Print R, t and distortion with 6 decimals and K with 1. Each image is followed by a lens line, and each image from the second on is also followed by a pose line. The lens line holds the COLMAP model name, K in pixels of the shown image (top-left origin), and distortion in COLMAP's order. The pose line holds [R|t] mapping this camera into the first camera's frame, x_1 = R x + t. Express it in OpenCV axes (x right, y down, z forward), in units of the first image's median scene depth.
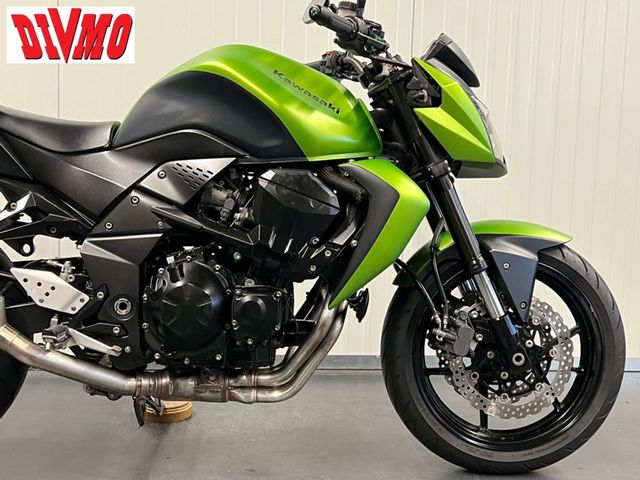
lens RADIAL K [[864.7, 0, 325.9], [0, 864.7, 239.6], [0, 0, 1]] dist [0.128783, 0.000000]
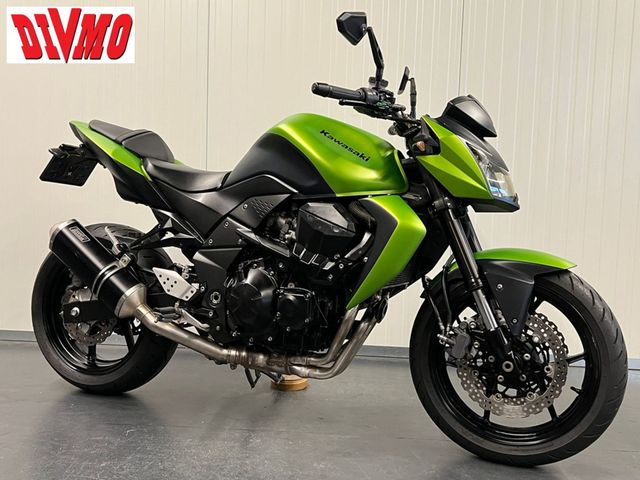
lens RADIAL K [[664.5, 0, 324.2], [0, 664.5, 242.0], [0, 0, 1]] dist [0.088561, 0.000000]
pose [[0.911010, 0.029646, -0.411317, 0.369586], [-0.051246, 0.997820, -0.041584, 0.020876], [0.409187, 0.058962, 0.910543, 0.065405]]
